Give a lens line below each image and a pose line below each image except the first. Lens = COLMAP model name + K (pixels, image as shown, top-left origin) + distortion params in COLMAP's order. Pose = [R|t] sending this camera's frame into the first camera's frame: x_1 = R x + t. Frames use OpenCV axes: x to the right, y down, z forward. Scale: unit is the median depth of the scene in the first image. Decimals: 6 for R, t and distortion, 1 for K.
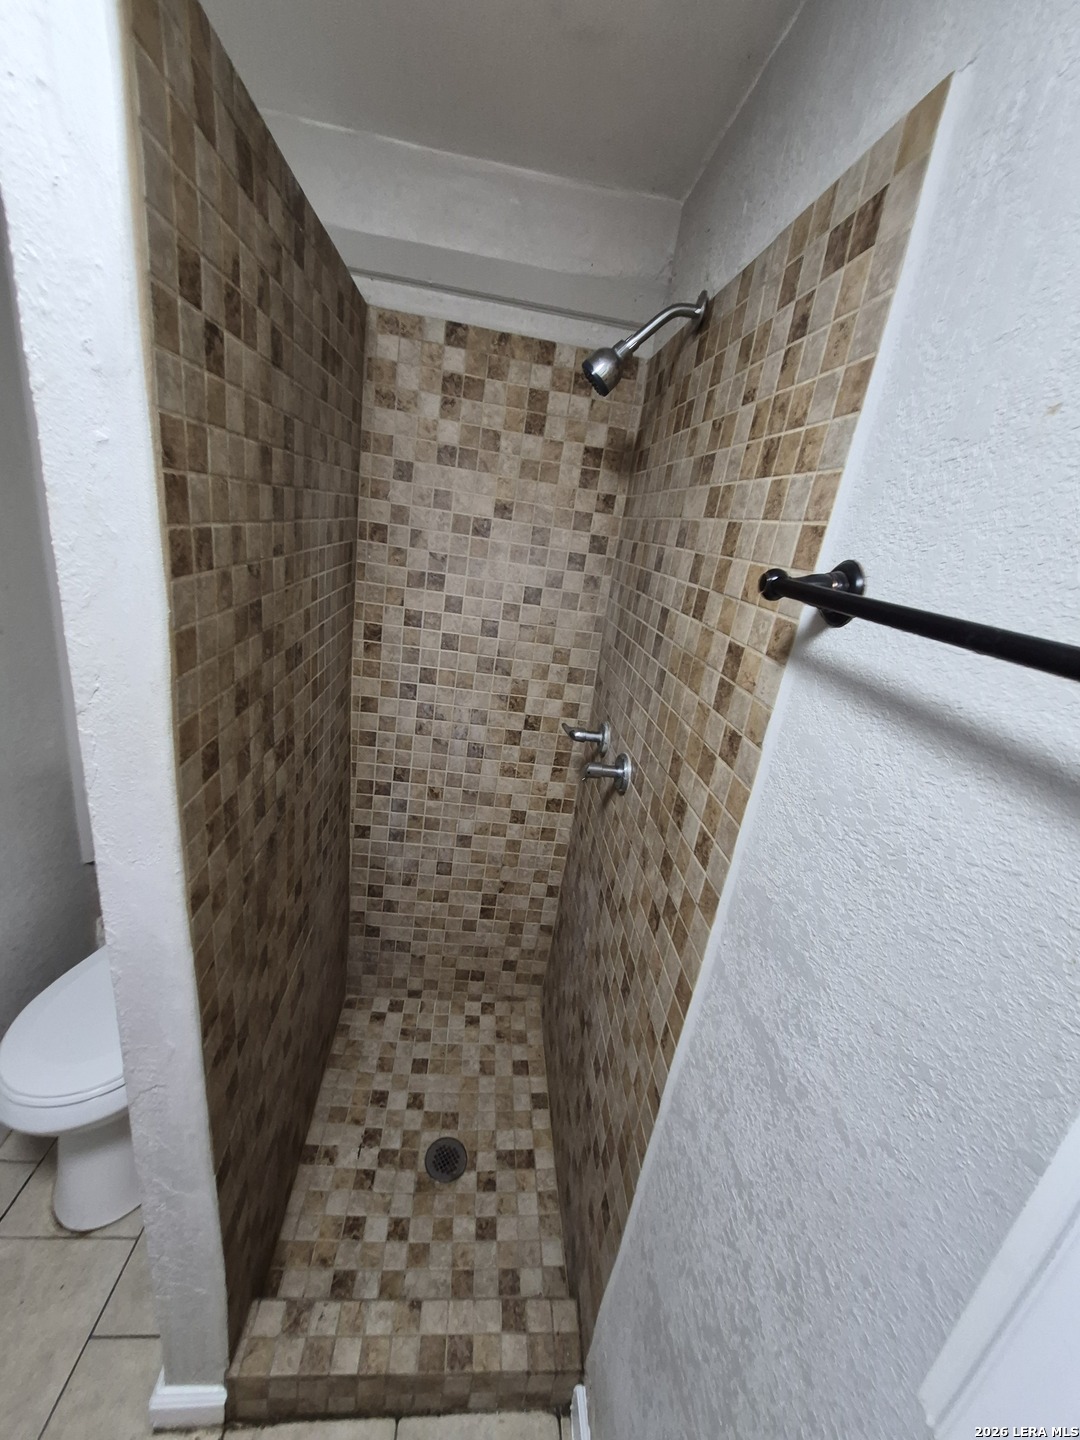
lens RADIAL K [[565.4, 0, 535.5], [0, 565.4, 713.6], [0, 0, 1]] dist [0.010953, -0.001710]
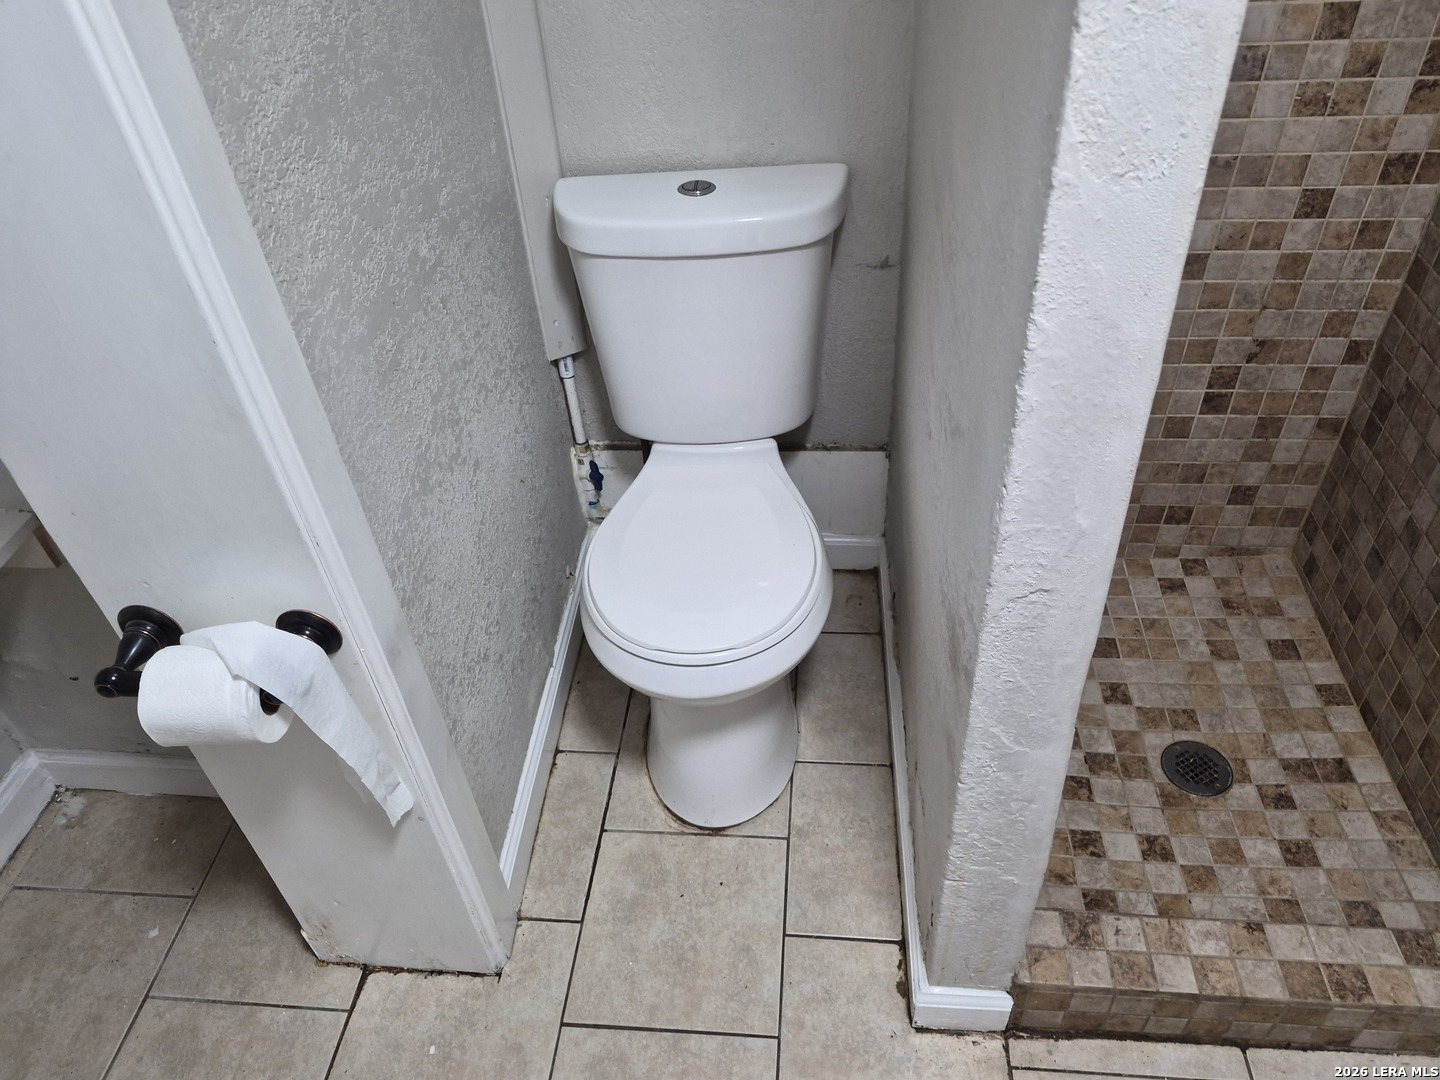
lens RADIAL K [[996.8, 0, 720.8], [0, 996.8, 533.9], [0, 0, 1]] dist [0.019976, -0.019155]
pose [[0.969611, -0.042565, -0.240922, -0.354702], [0.126896, 0.929428, 0.346498, 0.085417], [0.209171, -0.366541, 0.906585, -0.015664]]
